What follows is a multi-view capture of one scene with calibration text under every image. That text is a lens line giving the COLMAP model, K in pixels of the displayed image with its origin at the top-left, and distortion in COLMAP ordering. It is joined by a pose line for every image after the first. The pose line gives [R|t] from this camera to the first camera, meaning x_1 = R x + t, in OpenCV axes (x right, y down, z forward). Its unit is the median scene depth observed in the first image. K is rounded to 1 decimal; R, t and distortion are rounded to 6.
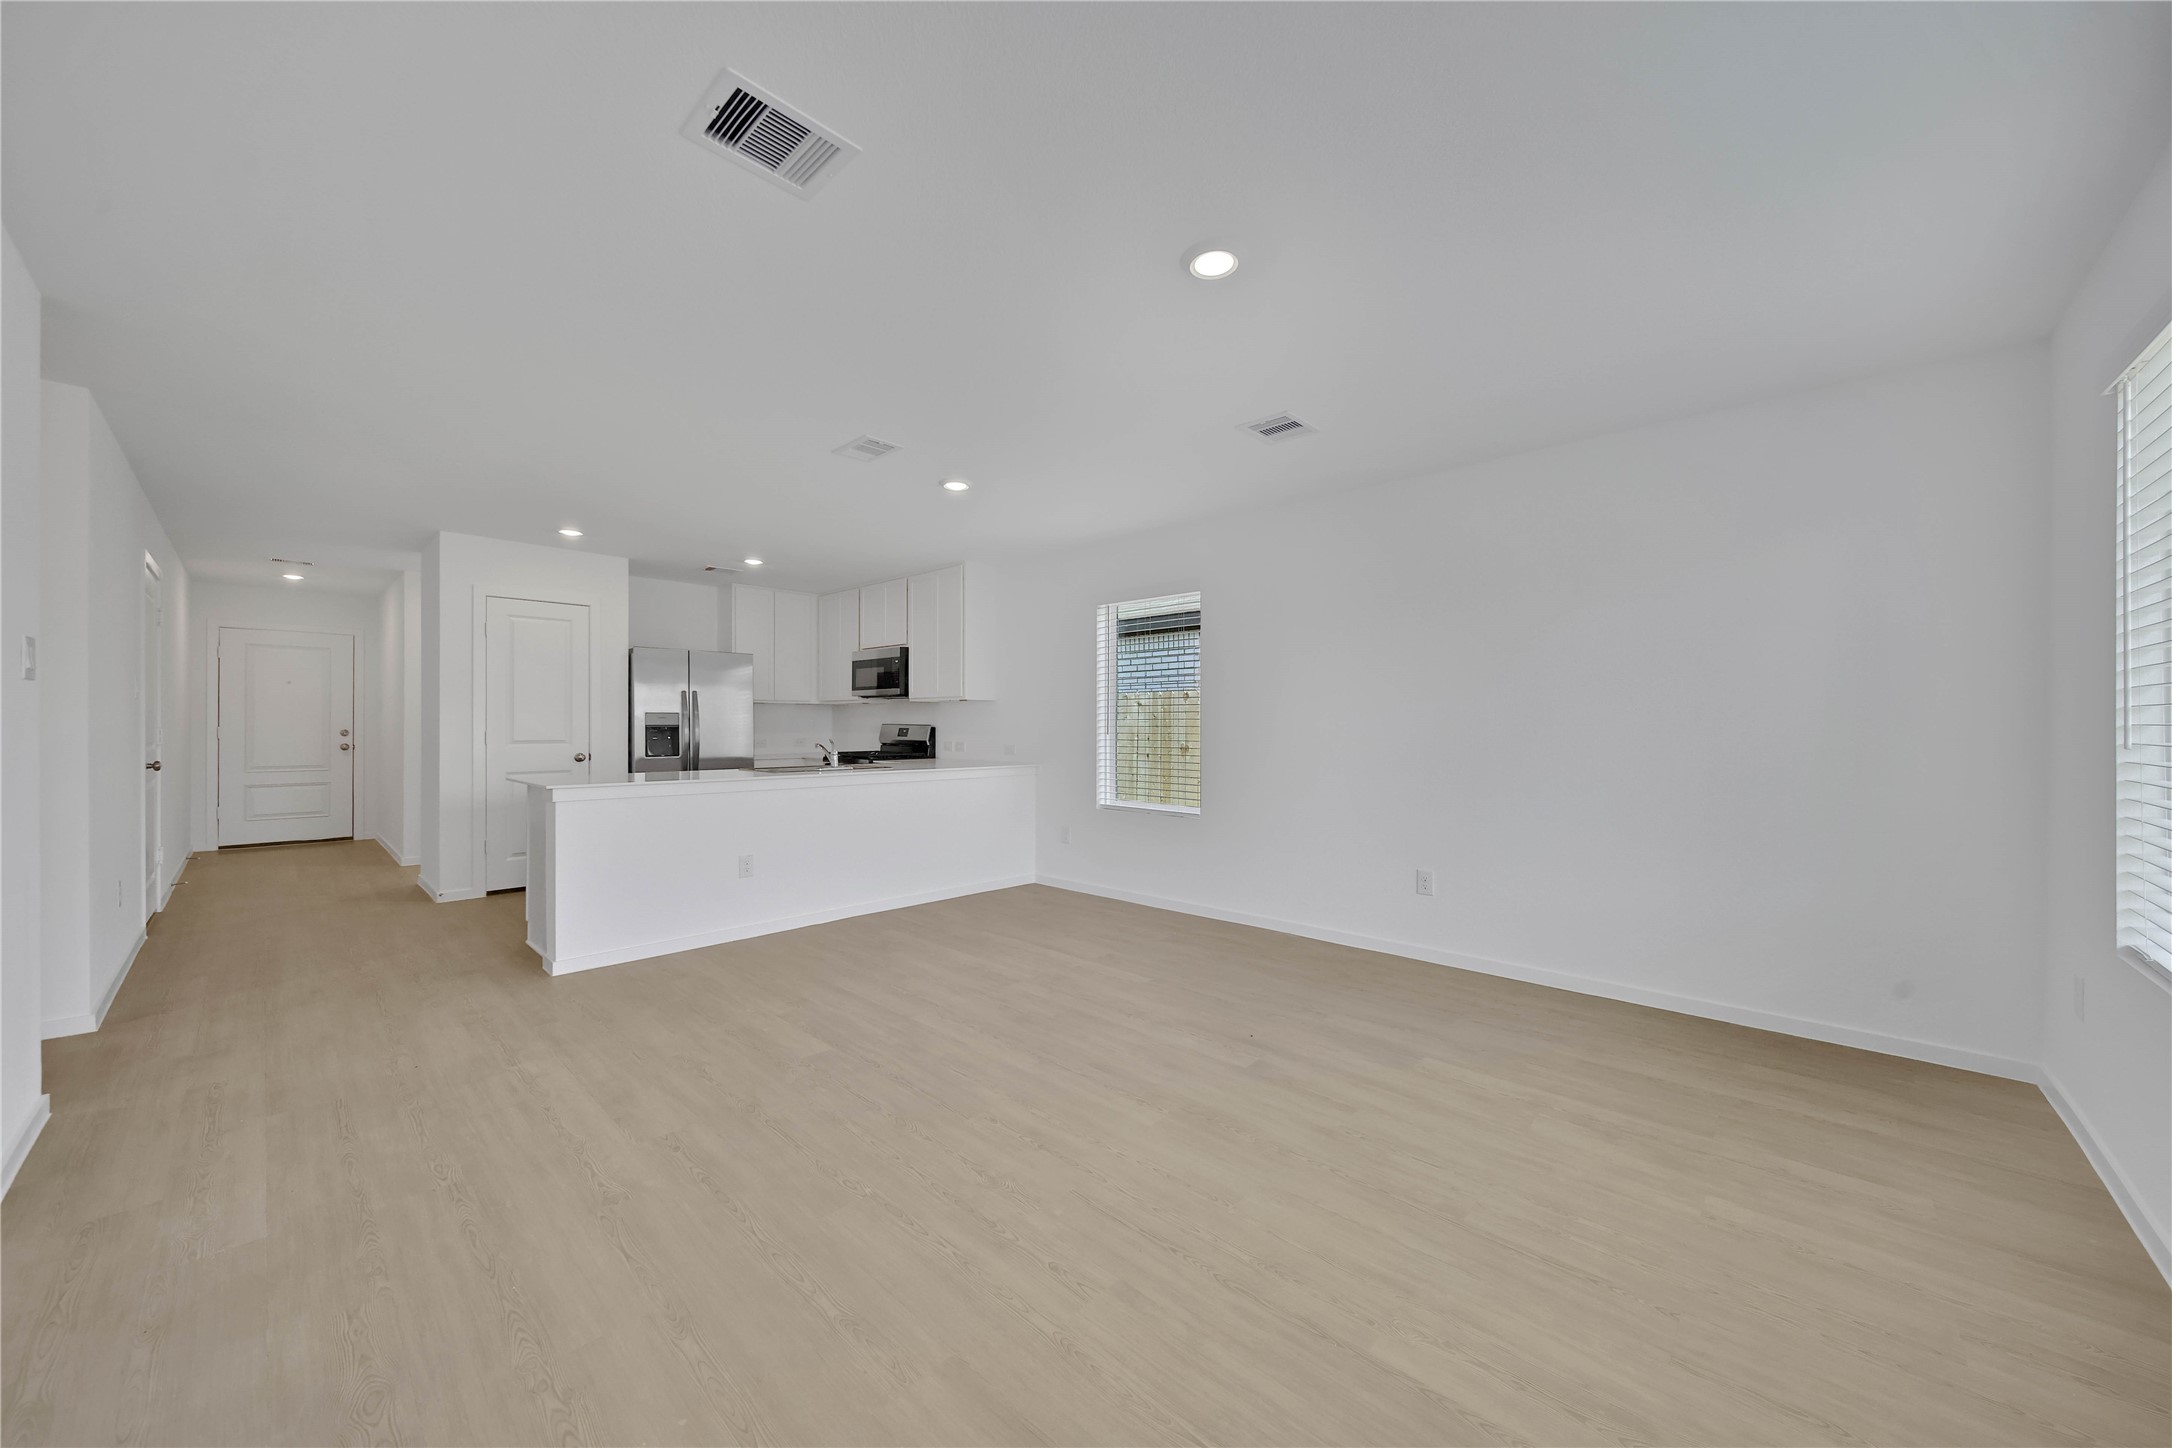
lens RADIAL K [[771.0, 0, 1066.0], [0, 771.0, 730.5], [0, 0, 1]] dist [0.002194, -0.000089]
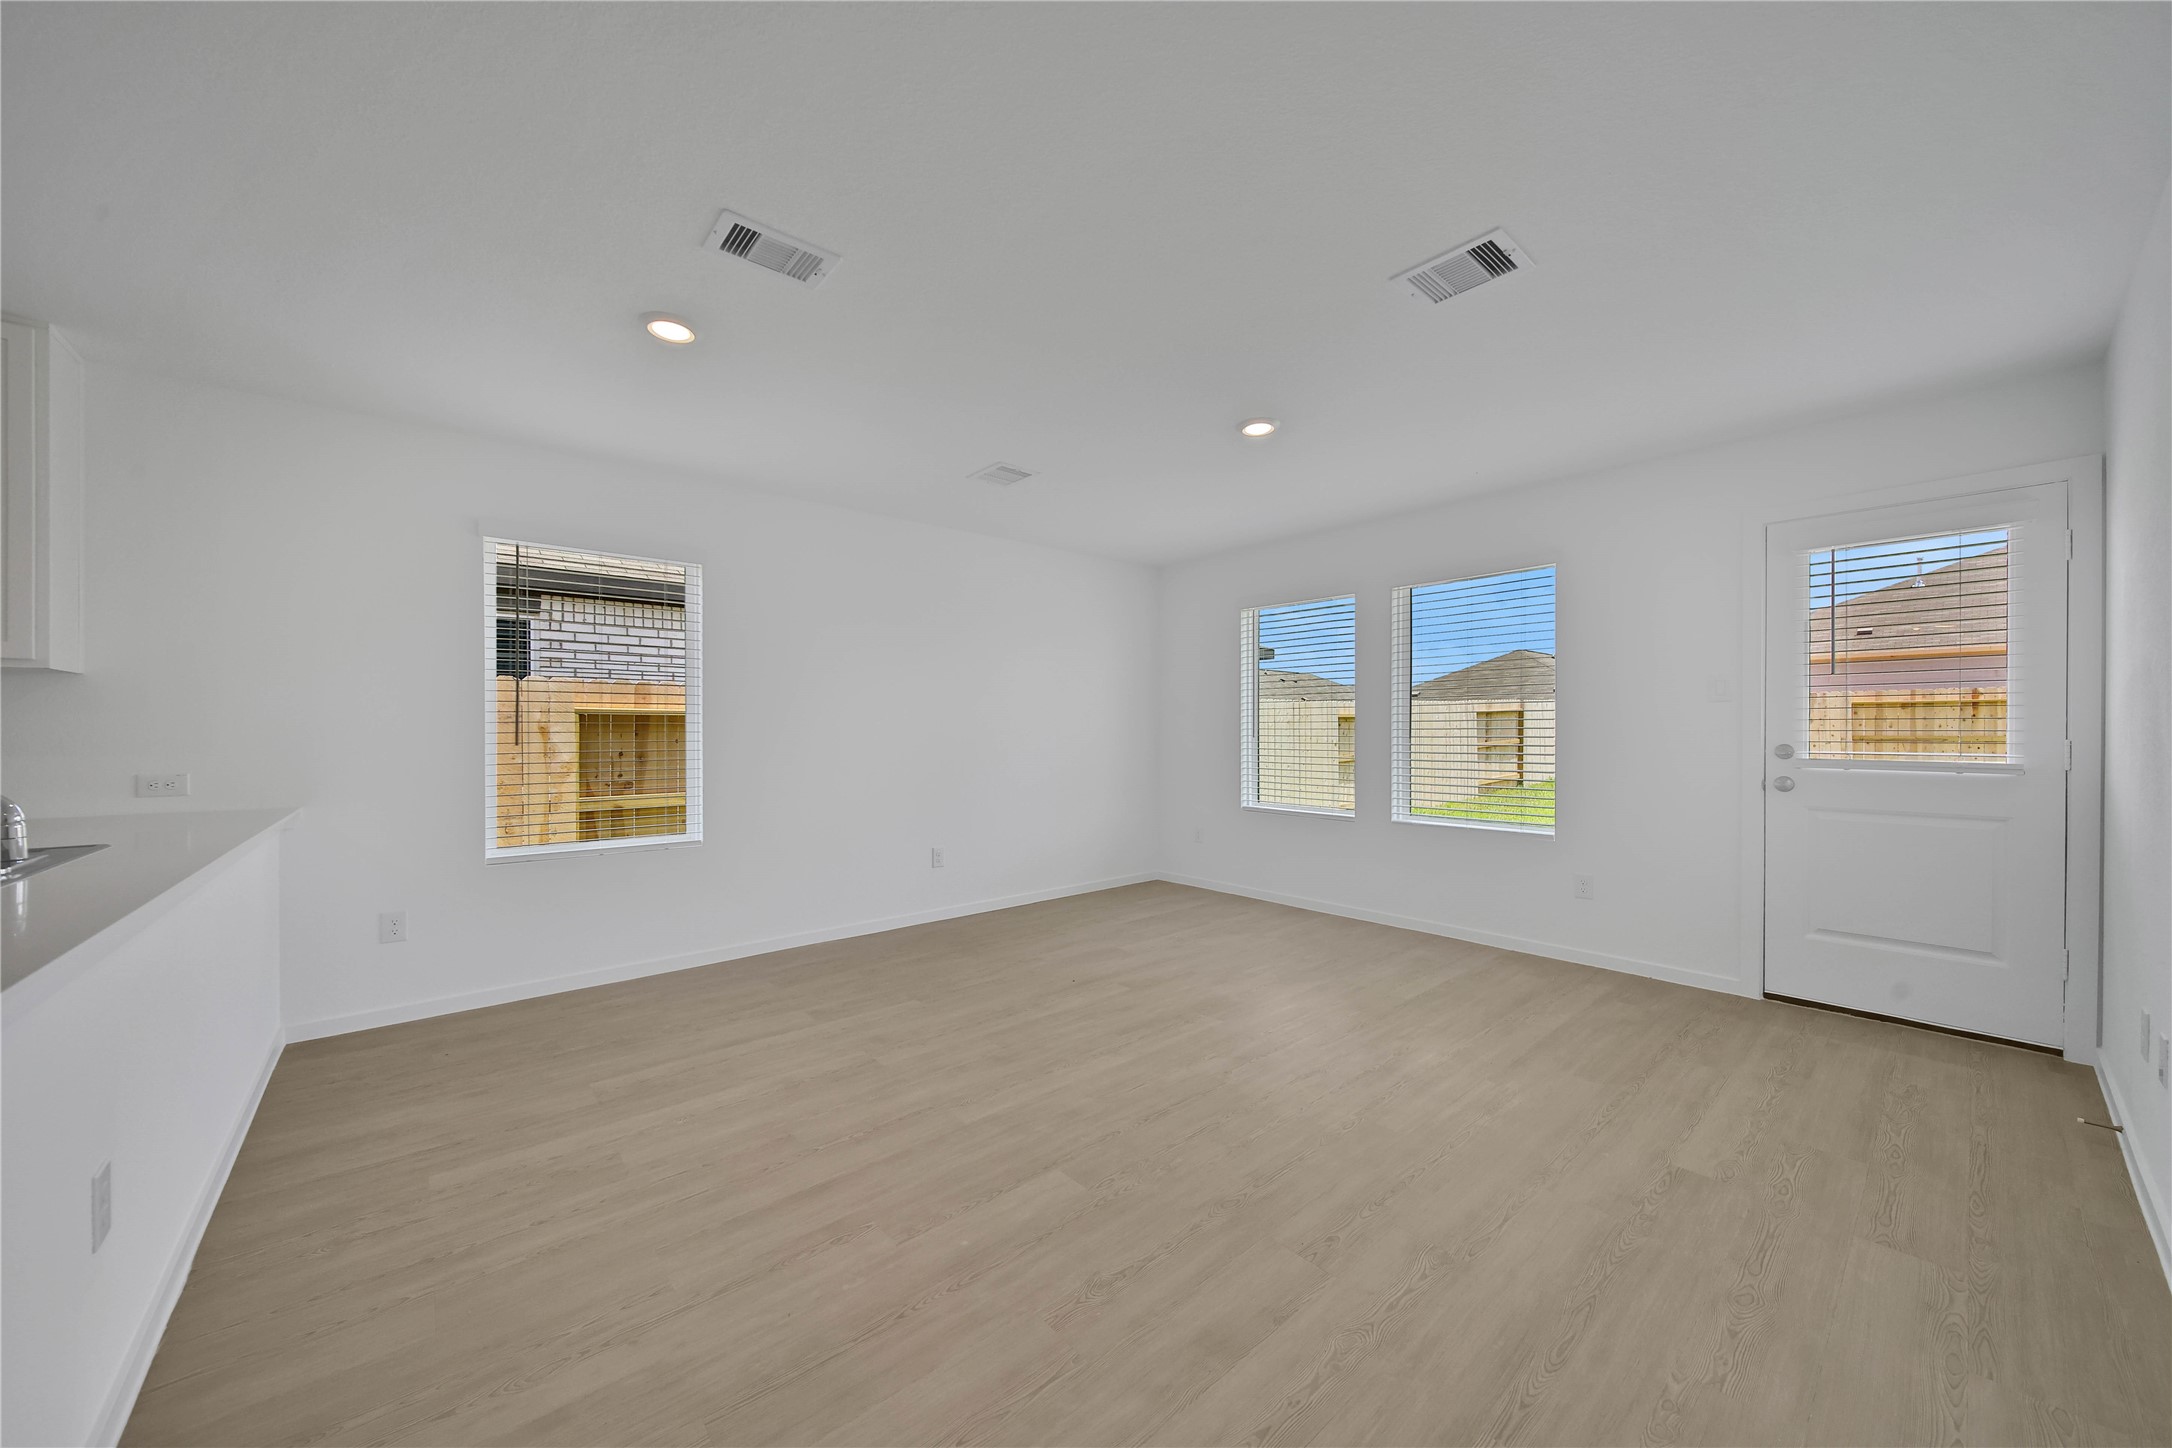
lens RADIAL K [[774.2, 0, 1089.7], [0, 774.2, 735.6], [0, 0, 1]] dist [0.001644, 0.000089]
pose [[0.084236, -0.008079, 0.996413, -0.729925], [0.007584, 0.999943, 0.007466, -0.004236], [-0.996417, 0.006927, 0.084292, 0.640116]]
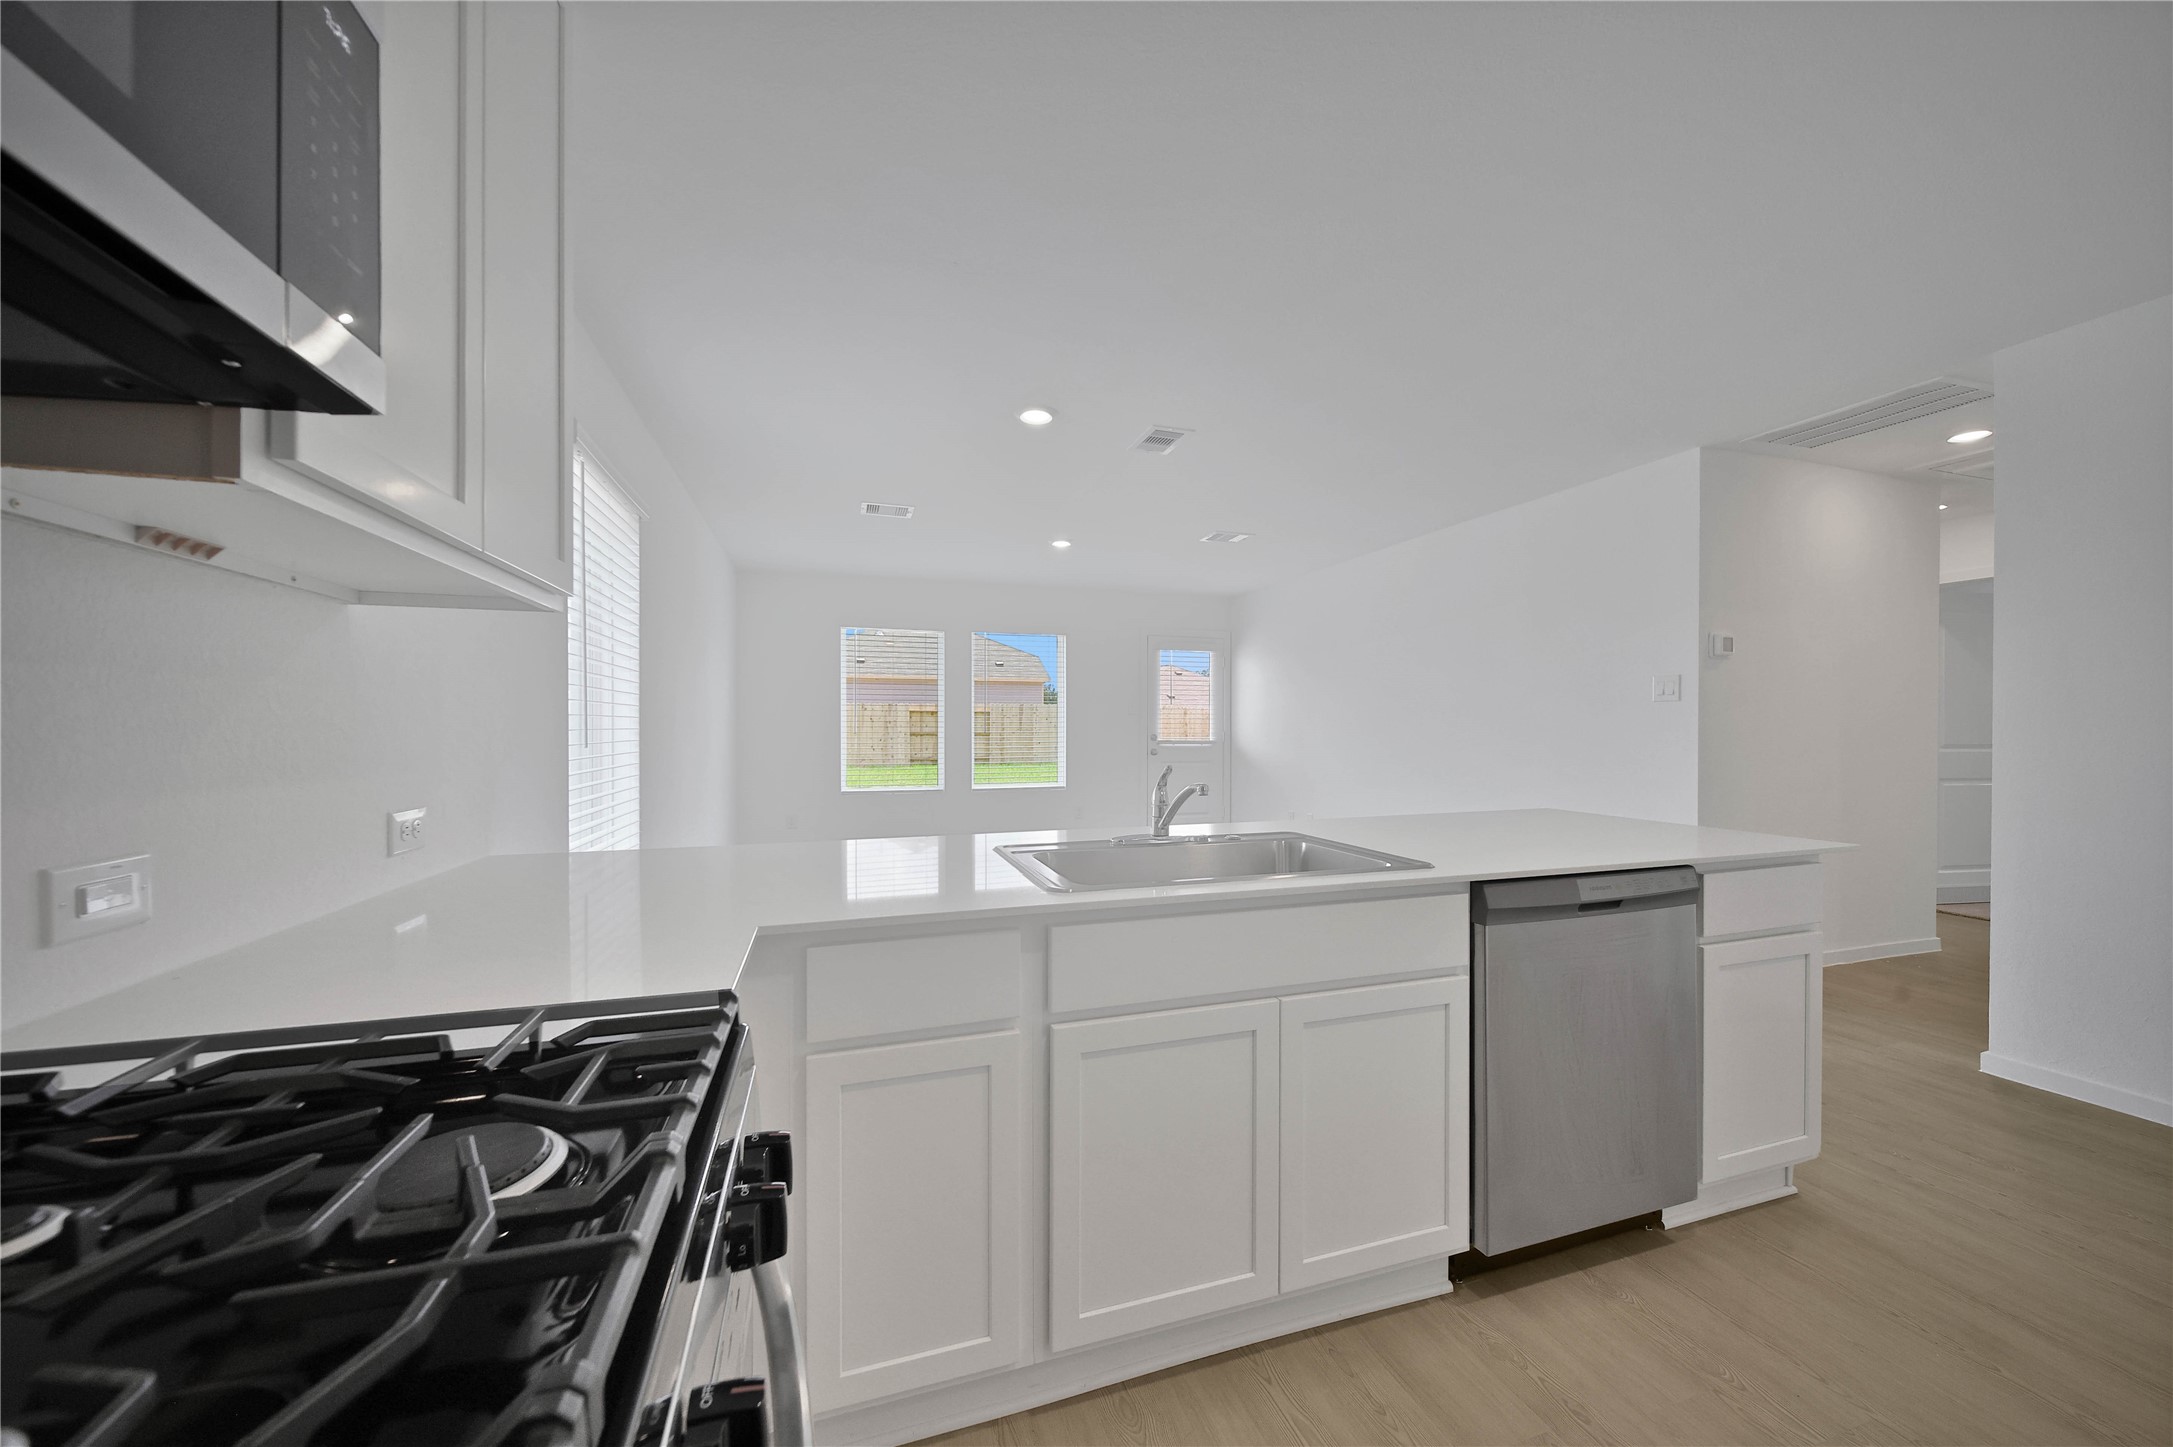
lens RADIAL K [[773.4, 0, 1080.9], [0, 773.4, 731.0], [0, 0, 1]] dist [0.000493, 0.000020]
pose [[-0.881934, -0.004314, 0.471353, -0.569194], [-0.000287, 0.999963, 0.008614, -0.007513], [-0.471373, 0.007462, -0.881902, 1.713370]]
